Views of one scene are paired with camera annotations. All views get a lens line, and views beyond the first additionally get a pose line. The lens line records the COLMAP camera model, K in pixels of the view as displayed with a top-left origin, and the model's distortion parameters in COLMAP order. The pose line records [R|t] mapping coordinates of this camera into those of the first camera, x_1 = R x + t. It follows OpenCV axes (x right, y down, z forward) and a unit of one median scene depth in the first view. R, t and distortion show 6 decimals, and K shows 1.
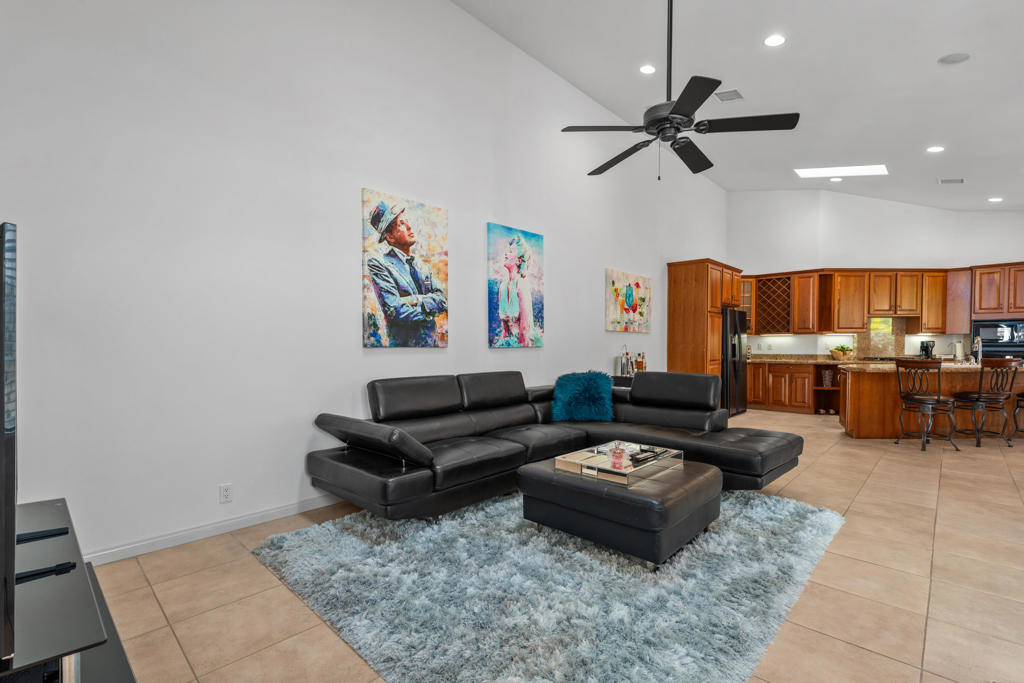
lens RADIAL K [[460.3, 0, 510.2], [0, 460.3, 353.8], [0, 0, 1]] dist [-0.000478, 0.003558]
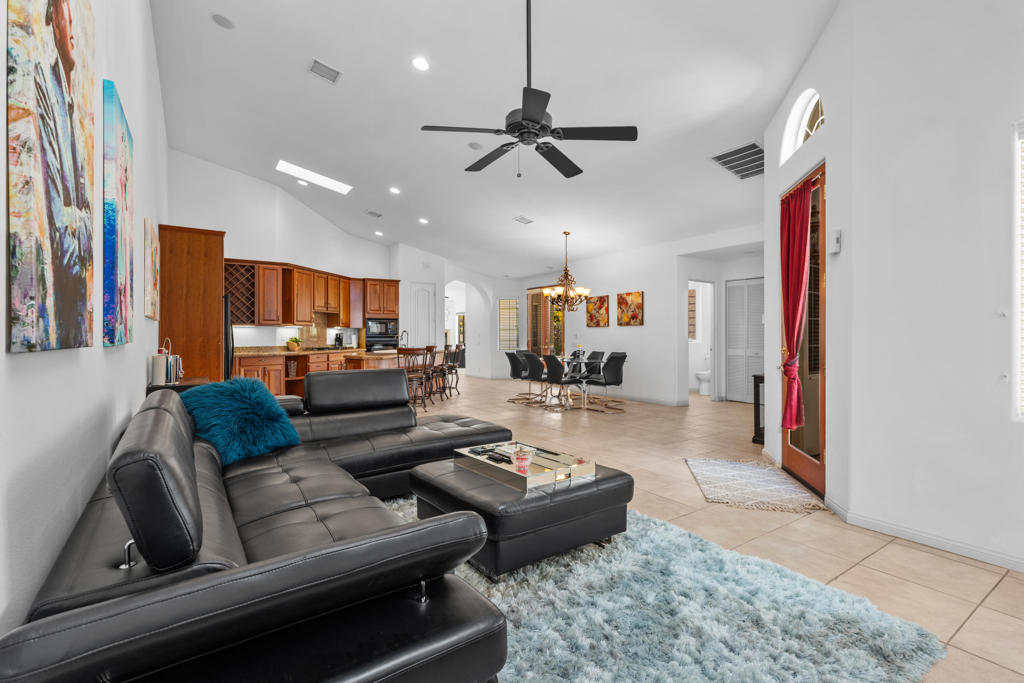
lens RADIAL K [[460.3, 0, 516.8], [0, 460.3, 337.5], [0, 0, 1]] dist [-0.000478, 0.003558]
pose [[0.202675, -0.005328, 0.979232, -0.287658], [0.021346, 0.999772, 0.001022, -0.009179], [-0.979013, 0.020696, 0.202742, 0.350272]]
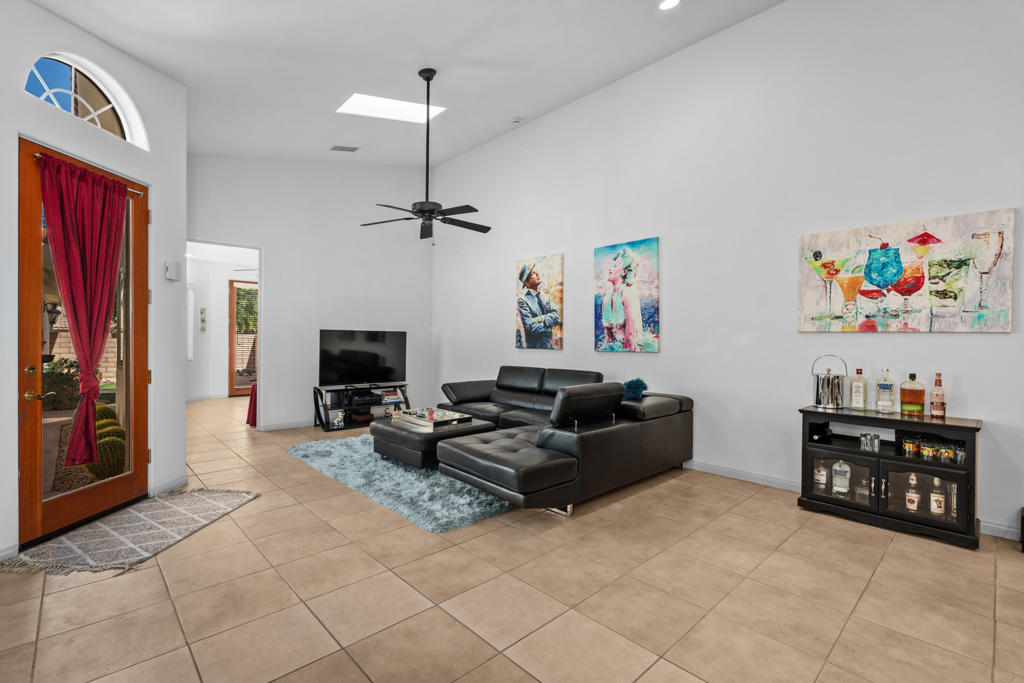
lens RADIAL K [[460.3, 0, 511.3], [0, 460.3, 342.5], [0, 0, 1]] dist [-0.000478, 0.003558]
pose [[-0.049402, 0.005608, -0.998763, 0.833245], [-0.028556, 0.999568, 0.007025, -0.027172], [0.998371, 0.028868, -0.049221, 0.595599]]
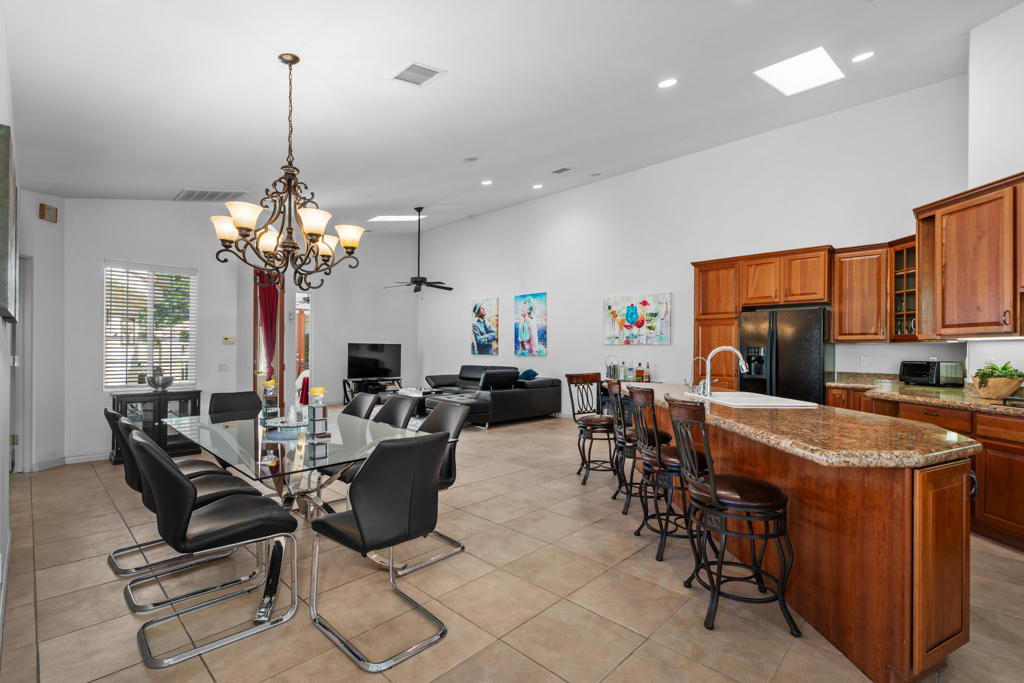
lens RADIAL K [[460.3, 0, 519.5], [0, 460.3, 345.3], [0, 0, 1]] dist [-0.000478, 0.003558]
pose [[0.016722, -0.010006, -0.999810, 1.455084], [-0.024190, 0.999653, -0.010409, -0.026660], [0.999568, 0.024359, 0.016474, 0.698813]]
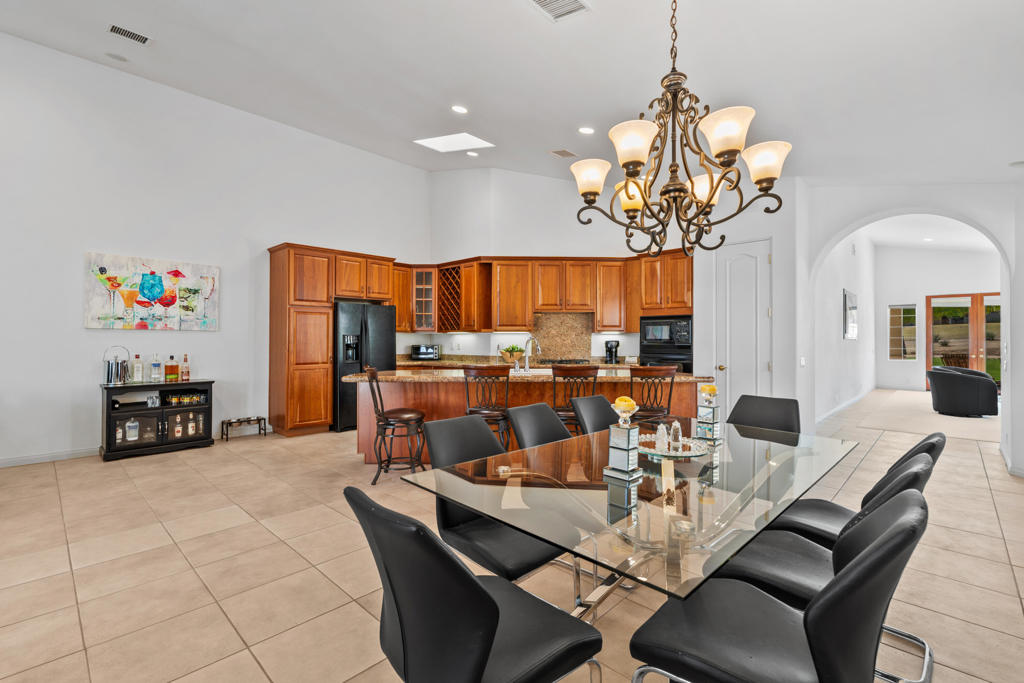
lens RADIAL K [[460.3, 0, 511.8], [0, 460.3, 333.8], [0, 0, 1]] dist [-0.000478, 0.003558]
pose [[0.999996, 0.002900, -0.000284, 0.914760], [-0.002907, 0.999501, -0.031457, -0.016385], [0.000193, 0.031457, 0.999505, 0.176119]]
